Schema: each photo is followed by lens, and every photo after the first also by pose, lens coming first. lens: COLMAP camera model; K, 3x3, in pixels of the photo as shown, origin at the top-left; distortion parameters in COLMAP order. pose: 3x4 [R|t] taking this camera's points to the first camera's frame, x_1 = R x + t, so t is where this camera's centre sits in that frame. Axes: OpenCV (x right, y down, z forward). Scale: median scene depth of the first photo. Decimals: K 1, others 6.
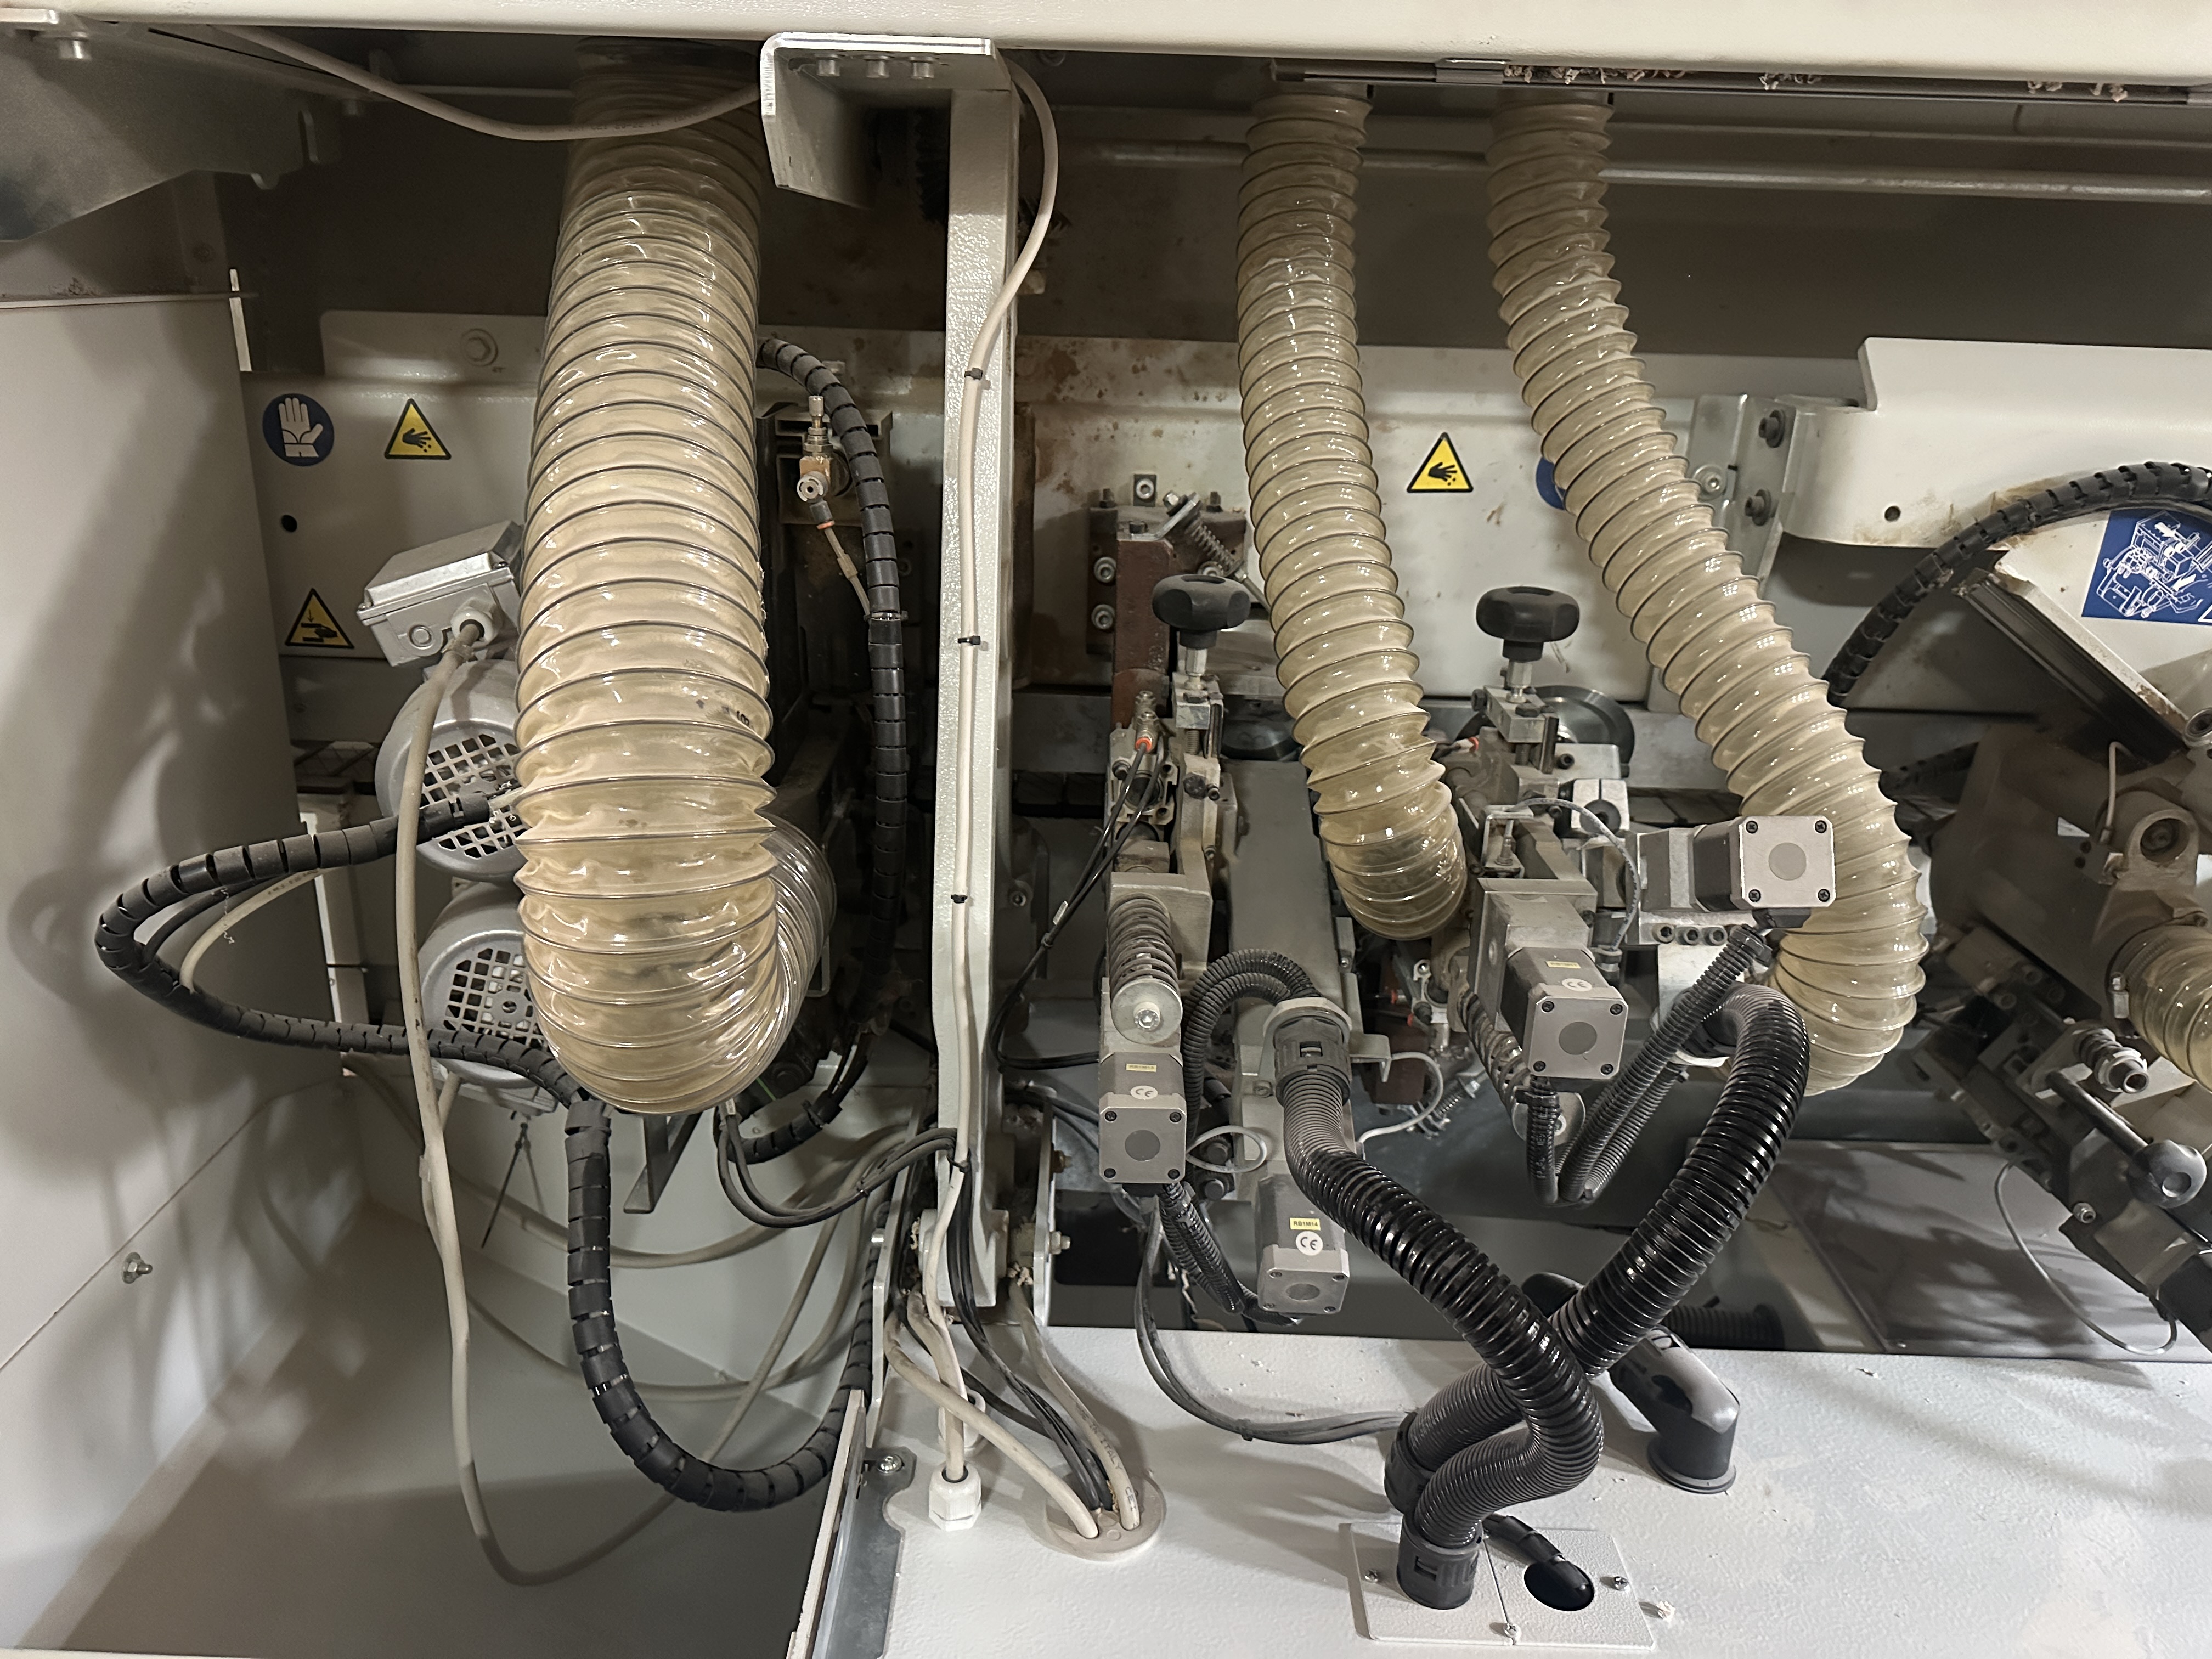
lens RADIAL K [[1566.0, 0, 1108.9], [0, 1566.0, 826.1], [0, 0, 1]] dist [0.062490, -0.061061]
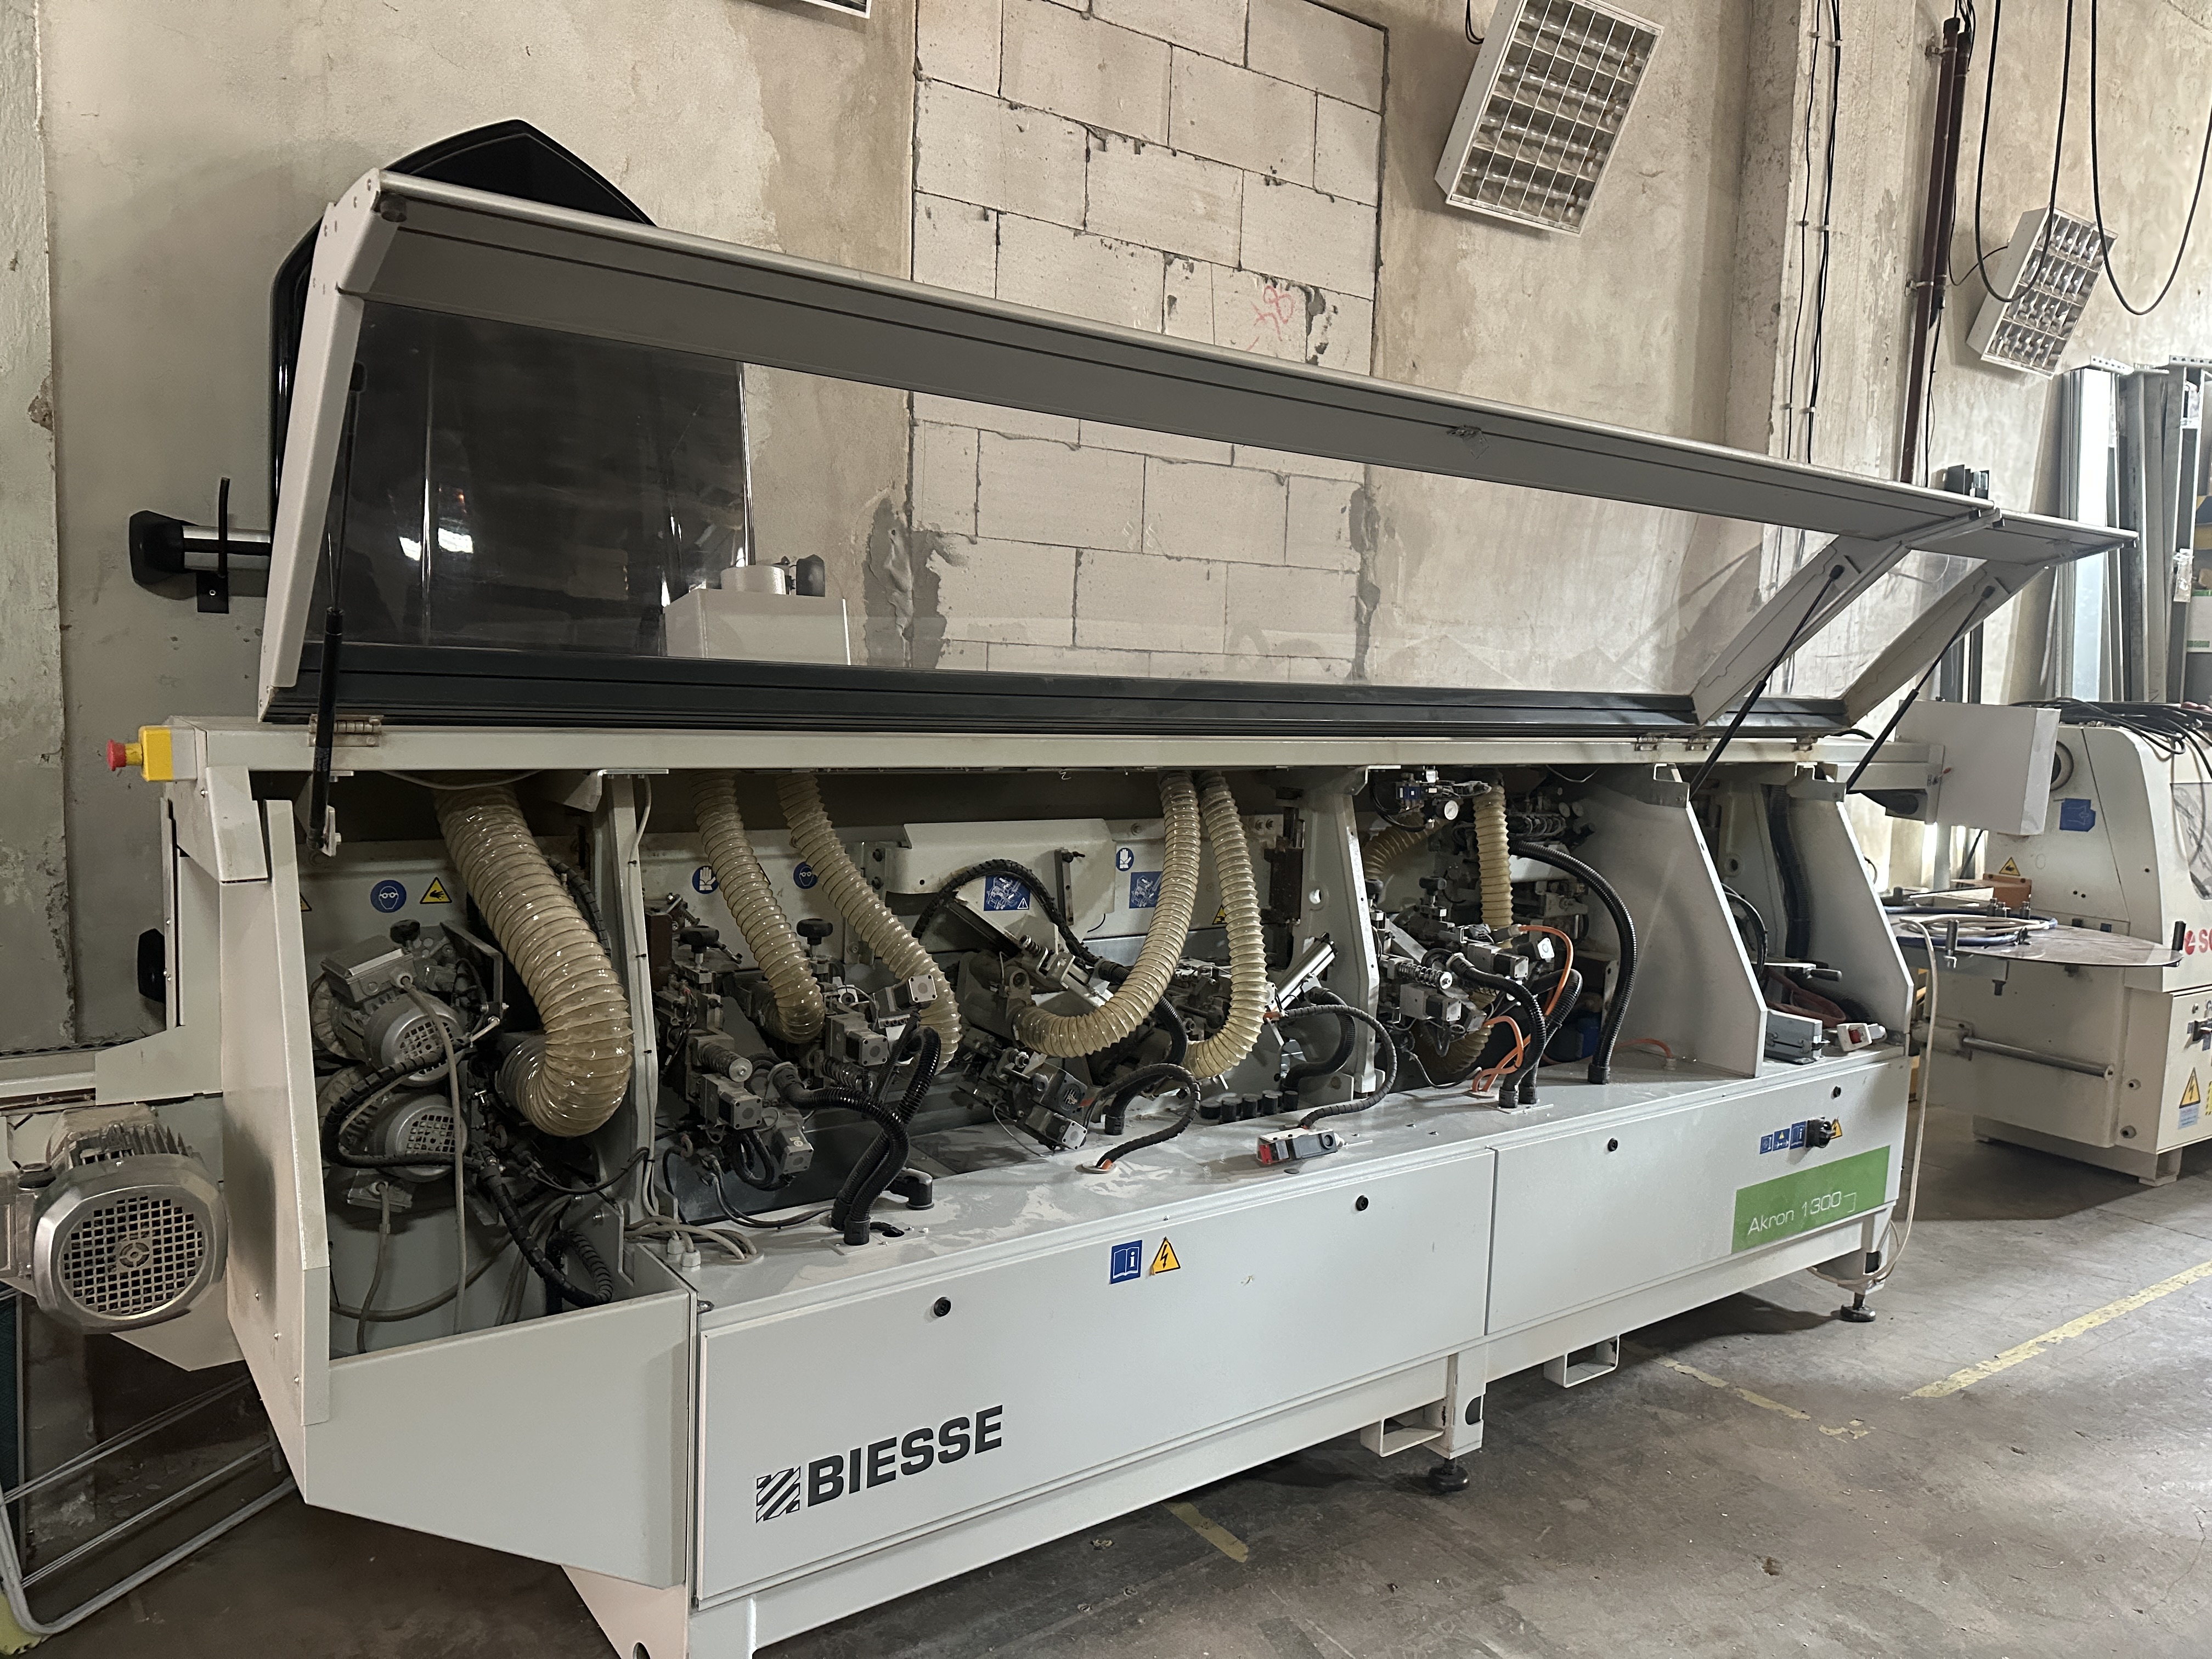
lens RADIAL K [[1566.0, 0, 1102.3], [0, 1566.0, 849.8], [0, 0, 1]] dist [0.062490, -0.061061]
pose [[0.811059, -0.073201, 0.580366, -0.891755], [0.186870, 0.972575, -0.138480, 0.201402], [-0.554313, 0.220768, 0.802495, -1.485056]]
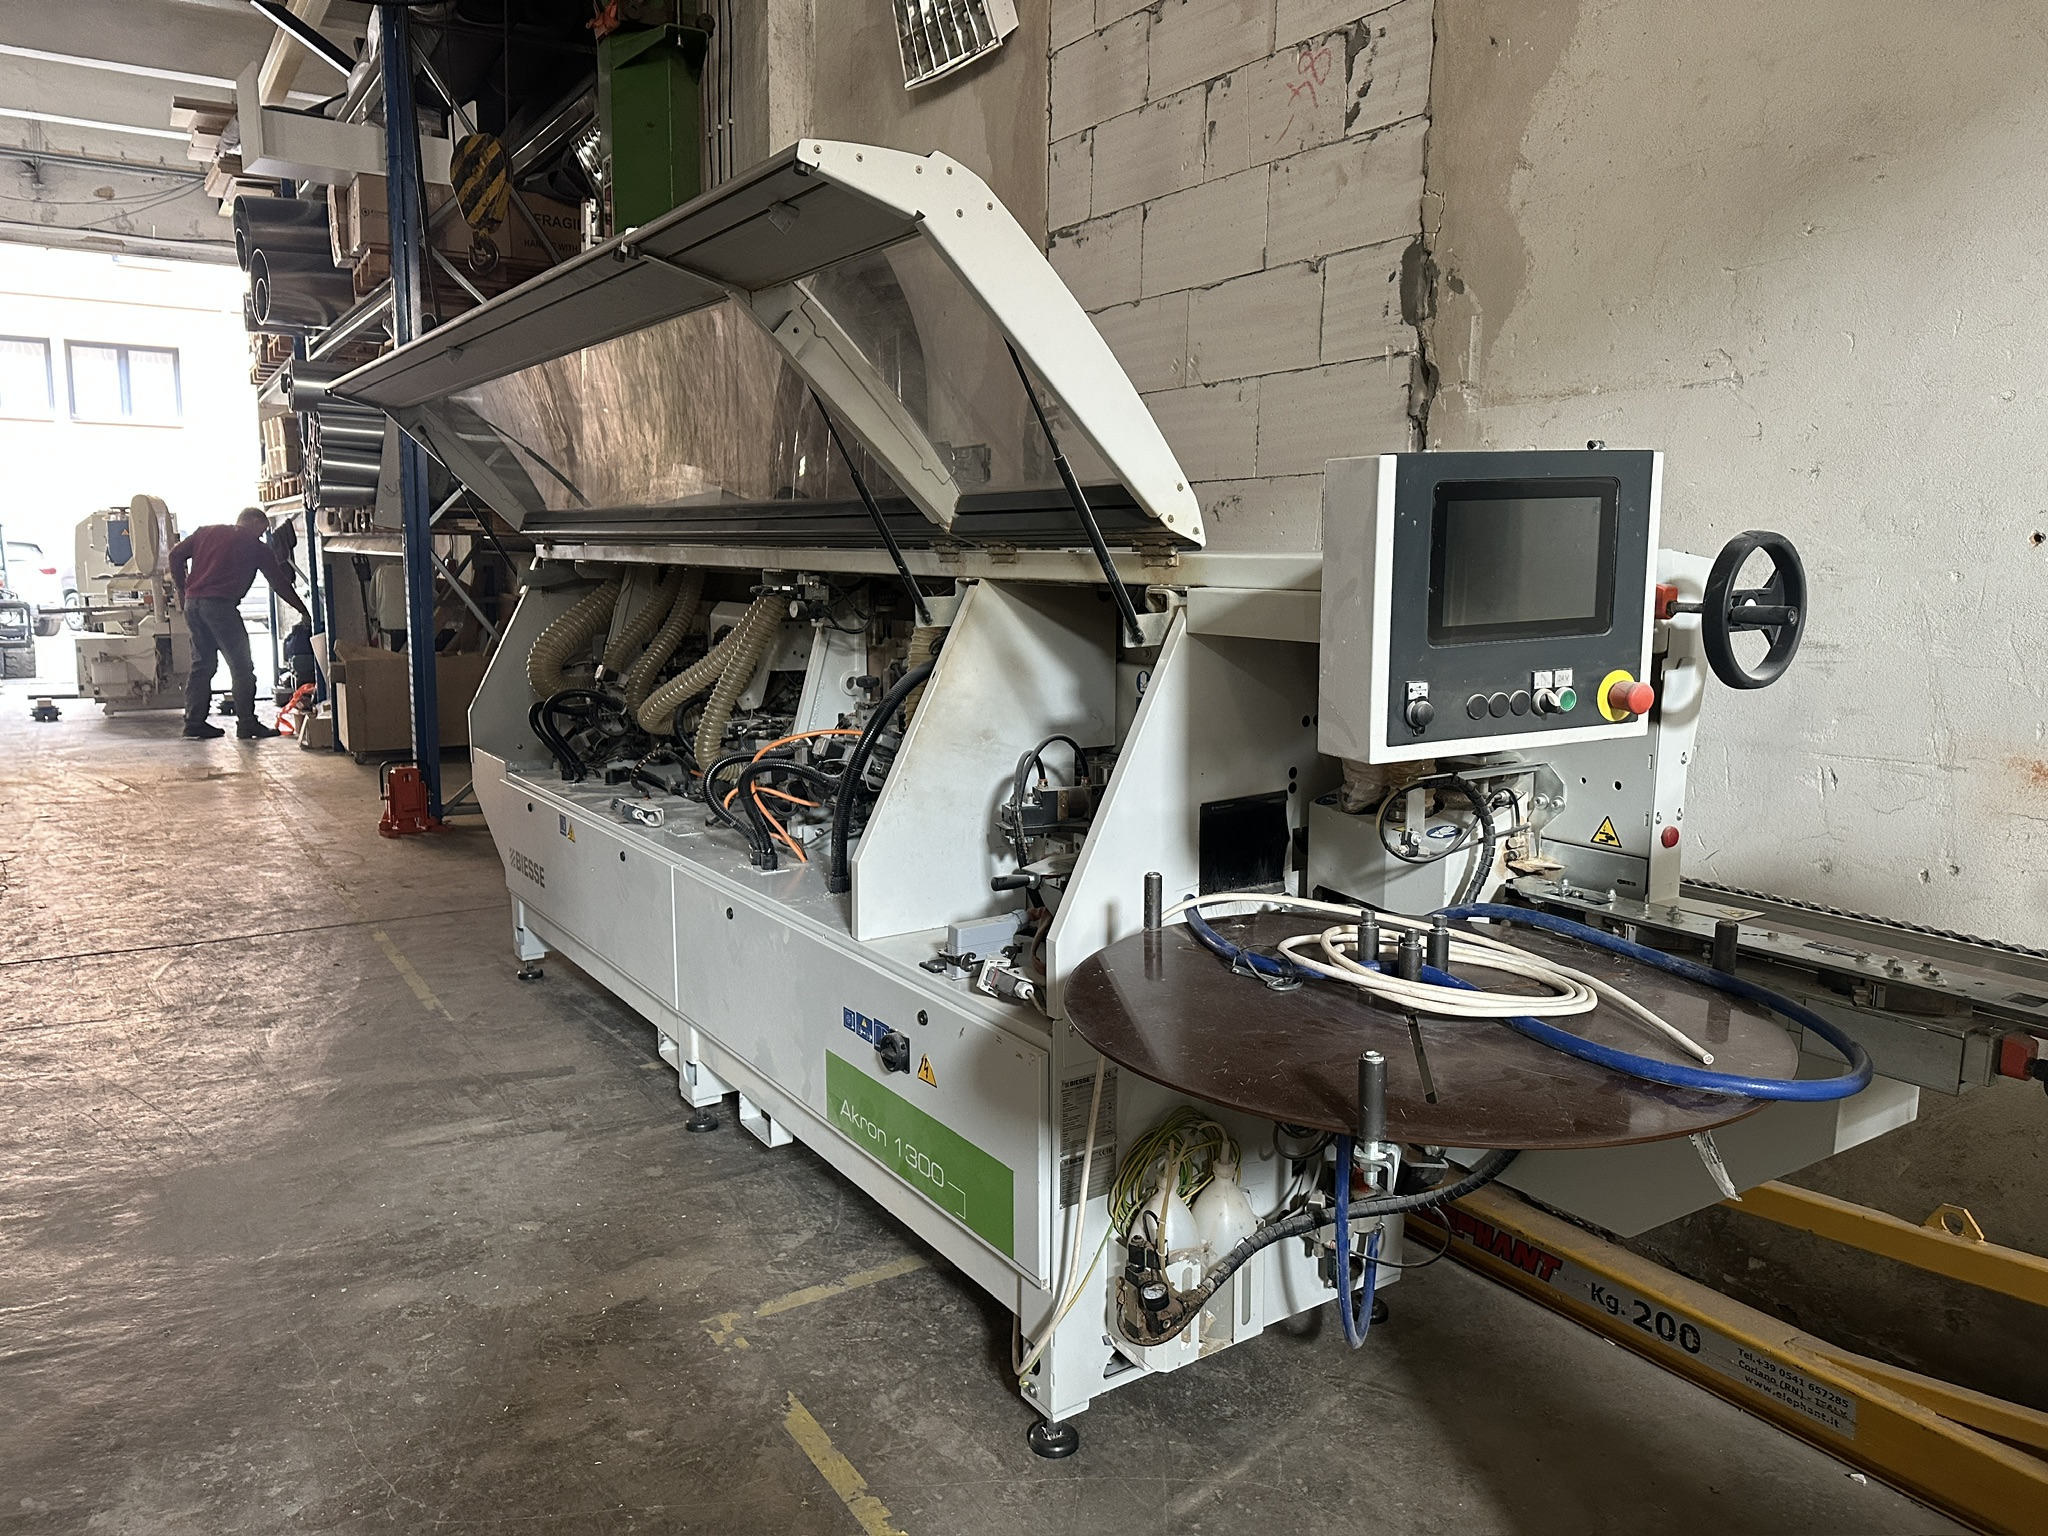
lens RADIAL K [[1449.9, 0, 1027.9], [0, 1449.9, 756.0], [0, 0, 1]] dist [0.062490, -0.061061]
pose [[0.544871, 0.084678, -0.834233, 5.175284], [-0.254686, 0.964599, -0.068435, 0.252384], [0.798906, 0.249755, 0.547149, -0.626096]]
